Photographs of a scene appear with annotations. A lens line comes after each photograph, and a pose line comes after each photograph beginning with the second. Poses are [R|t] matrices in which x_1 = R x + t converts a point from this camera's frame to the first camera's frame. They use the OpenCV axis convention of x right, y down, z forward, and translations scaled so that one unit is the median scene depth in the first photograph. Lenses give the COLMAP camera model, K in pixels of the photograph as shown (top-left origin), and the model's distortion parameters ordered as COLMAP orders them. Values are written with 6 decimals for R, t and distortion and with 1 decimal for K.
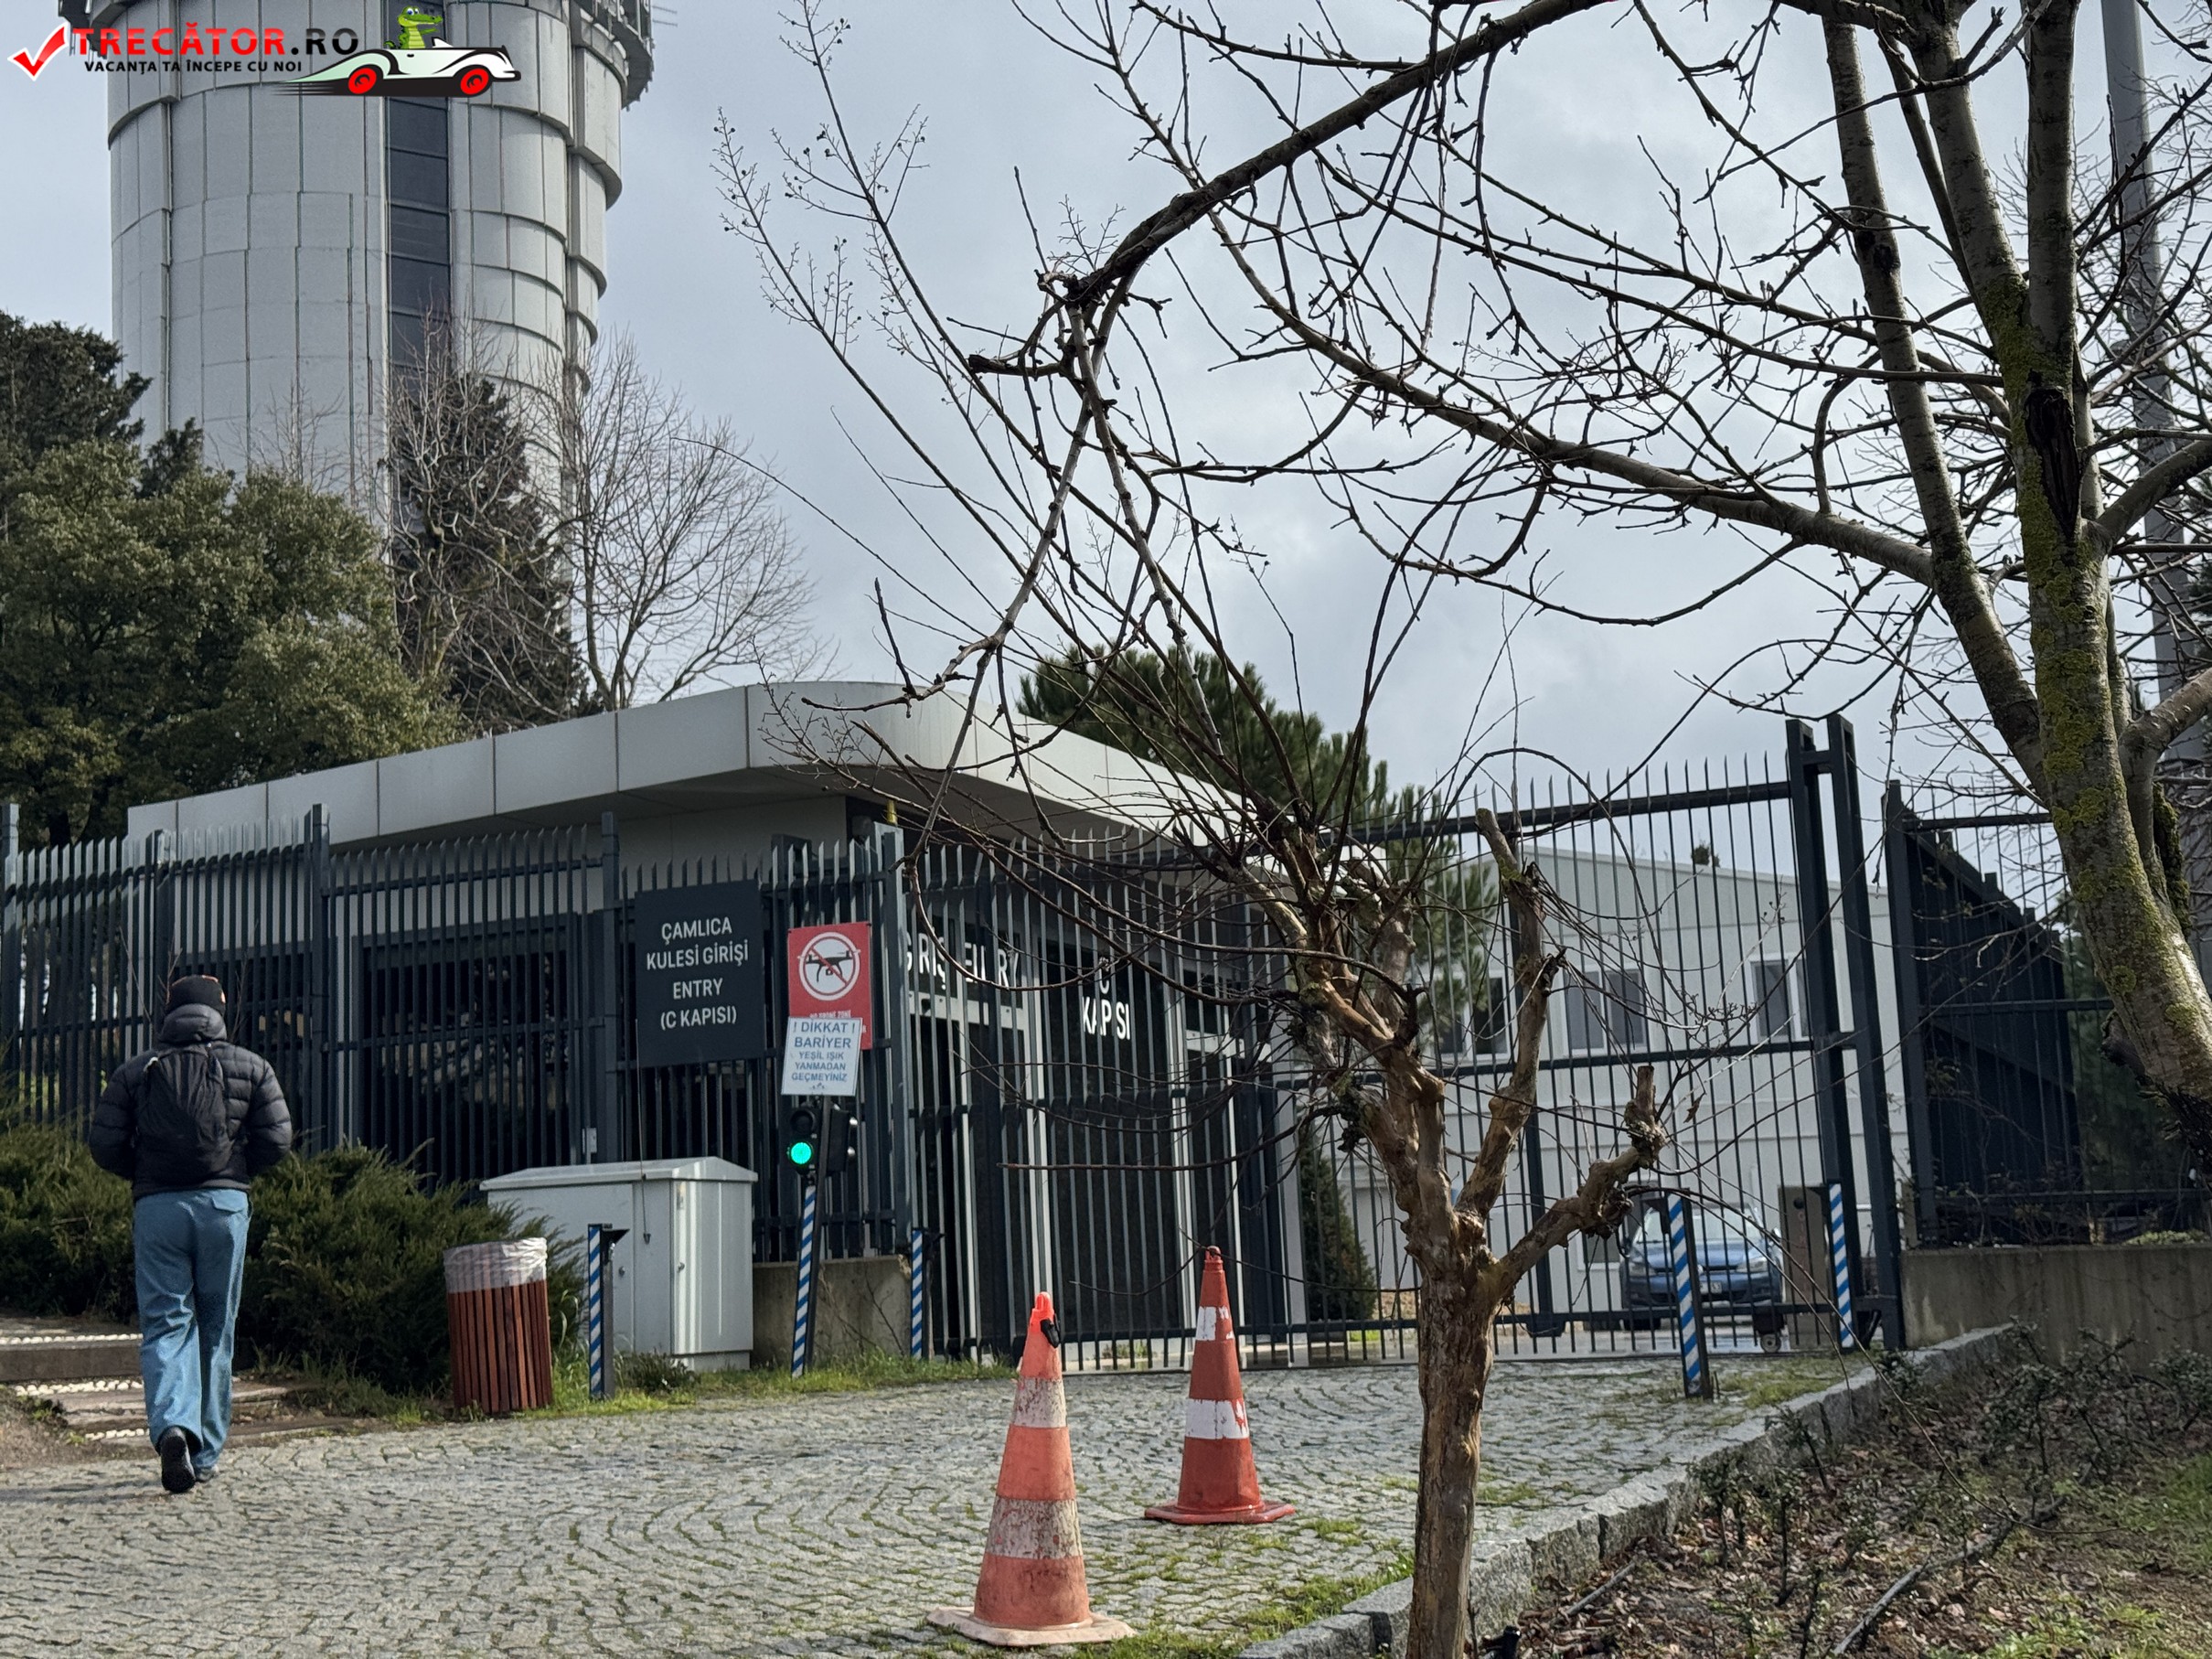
lens RADIAL K [[3061.7, 0, 1106.0], [0, 3061.7, 829.5], [0, 0, 1]] dist [0.176617, -0.018057]
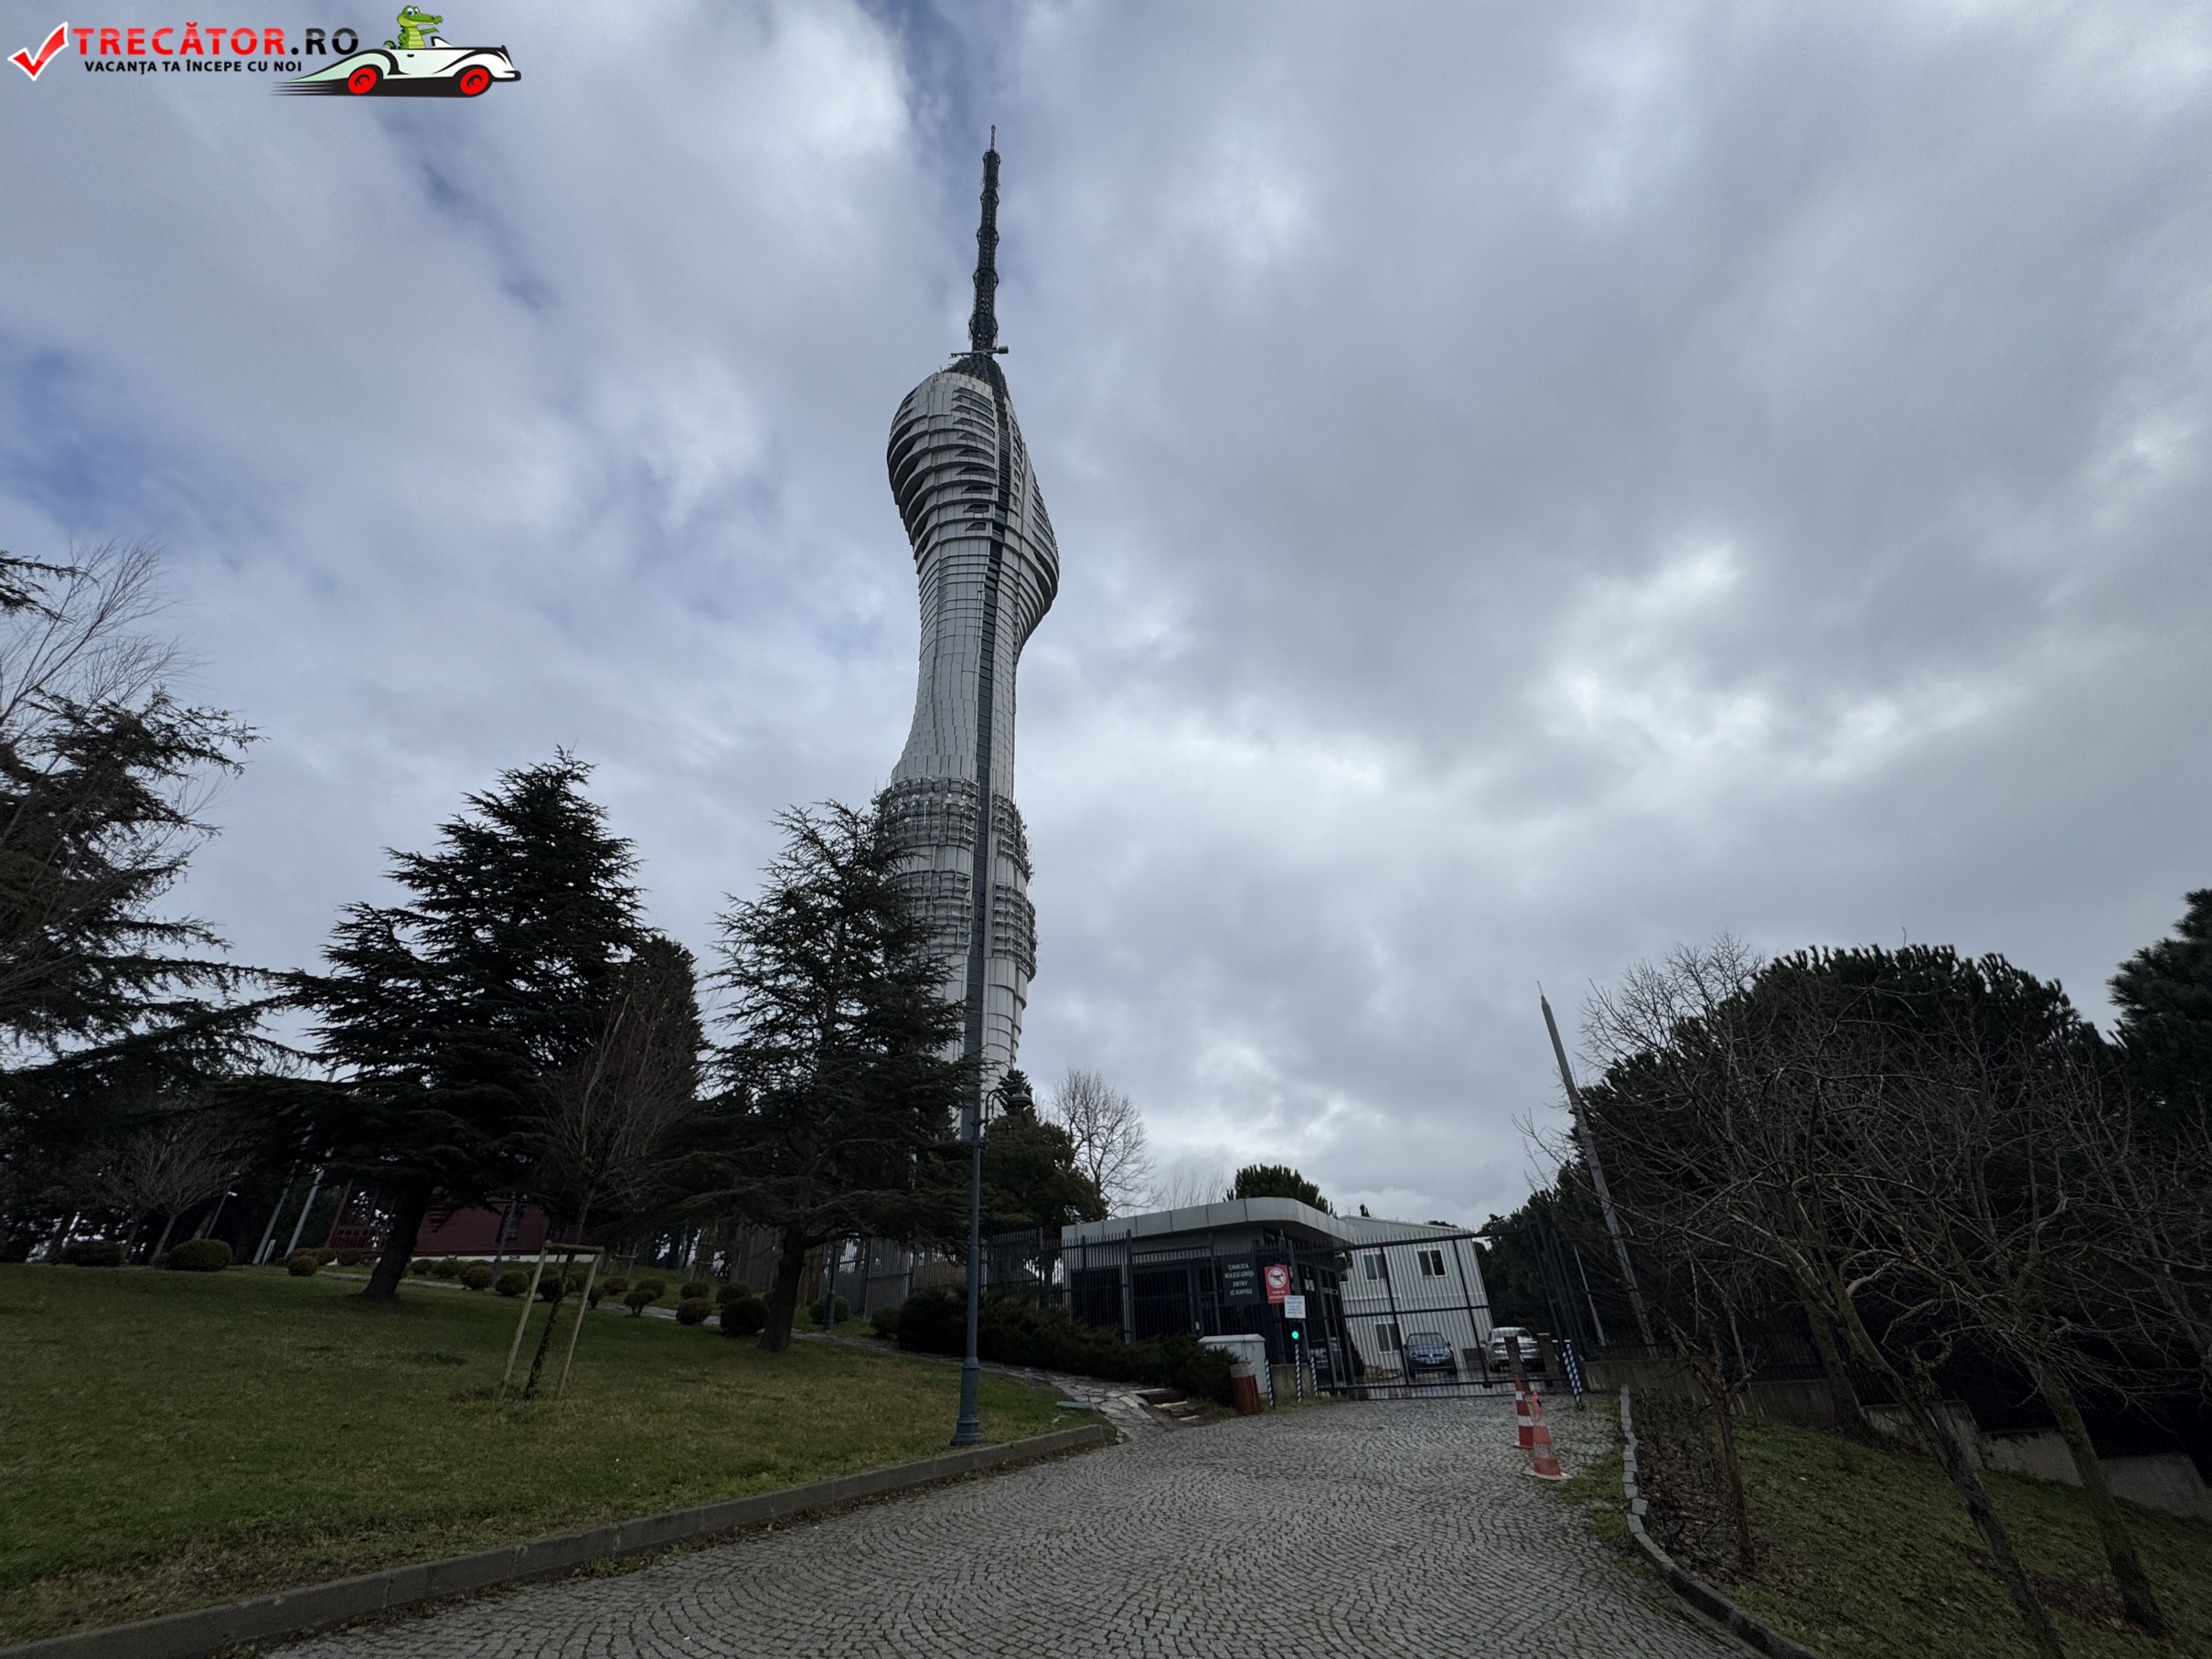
lens RADIAL K [[881.7, 0, 1104.9], [0, 881.7, 814.4], [0, 0, 1]] dist [0.016320, 0.000019]
pose [[0.999702, -0.017671, -0.016860, -0.276073], [0.009734, 0.921379, -0.388544, -0.061846], [0.022401, 0.388264, 0.921276, -0.274989]]
